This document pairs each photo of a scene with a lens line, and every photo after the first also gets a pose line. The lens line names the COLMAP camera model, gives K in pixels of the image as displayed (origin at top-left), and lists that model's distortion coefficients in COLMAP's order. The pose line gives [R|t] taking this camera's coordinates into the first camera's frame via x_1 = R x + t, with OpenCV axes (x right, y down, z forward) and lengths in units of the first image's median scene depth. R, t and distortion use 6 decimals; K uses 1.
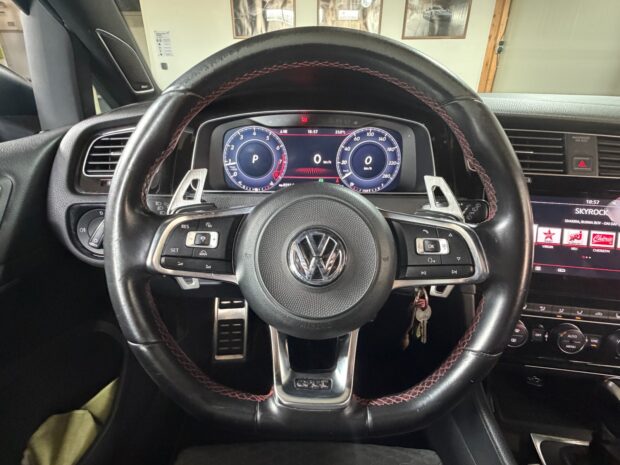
lens RADIAL K [[327.5, 0, 301.6], [0, 327.5, 228.6], [0, 0, 1]] dist [-0.001673, 0.001136]
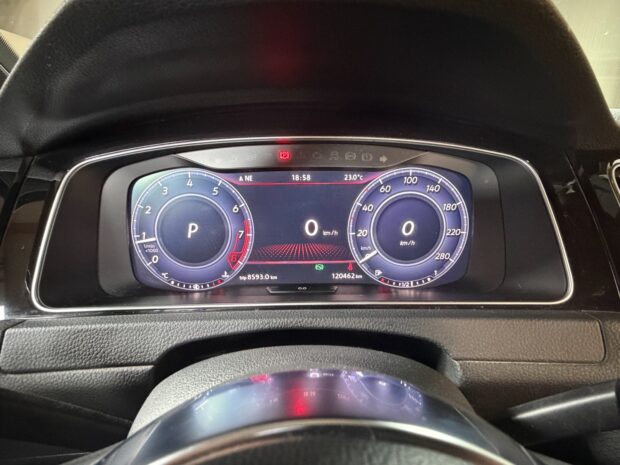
lens RADIAL K [[327.5, 0, 304.4], [0, 327.5, 228.0], [0, 0, 1]] dist [-0.001673, 0.001136]
pose [[0.999615, -0.022578, 0.016122, 0.031206], [0.024313, 0.992821, -0.117112, -0.165071], [-0.013362, 0.117459, 0.992988, 0.523390]]
